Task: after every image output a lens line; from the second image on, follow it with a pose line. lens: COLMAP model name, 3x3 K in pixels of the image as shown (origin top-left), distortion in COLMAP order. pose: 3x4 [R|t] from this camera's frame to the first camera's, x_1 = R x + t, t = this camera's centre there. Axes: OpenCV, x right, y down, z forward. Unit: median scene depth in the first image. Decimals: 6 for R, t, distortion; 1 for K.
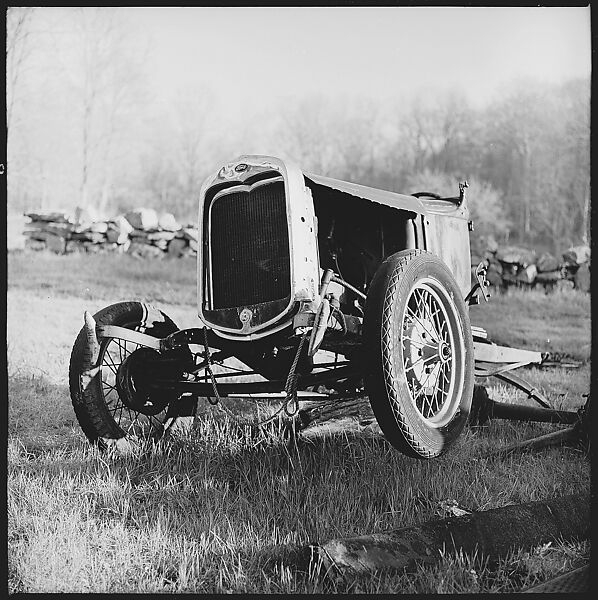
lens RADIAL K [[803.3, 0, 305.8], [0, 803.3, 324.4], [0, 0, 1]] dist [-0.038956, 0.000000]
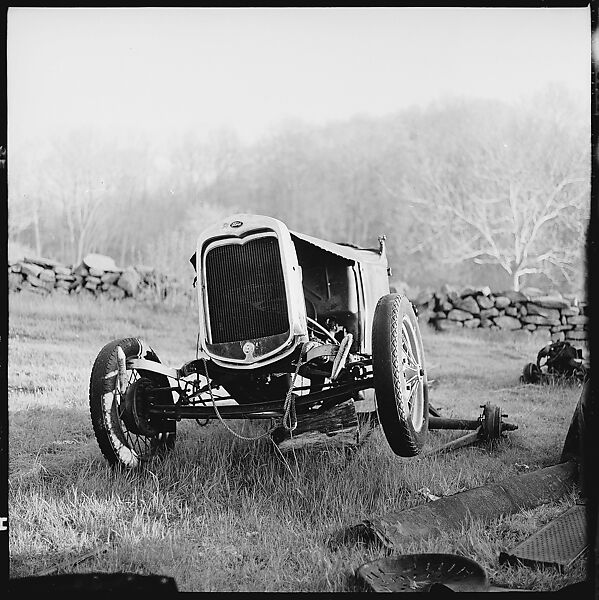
lens RADIAL K [[803.3, 0, 301.7], [0, 803.3, 307.3], [0, 0, 1]] dist [-0.038956, 0.000000]
pose [[0.960841, -0.005299, 0.277049, -0.293652], [0.021817, 0.998160, -0.056570, -0.001793], [-0.276240, 0.060399, 0.959189, -0.155506]]
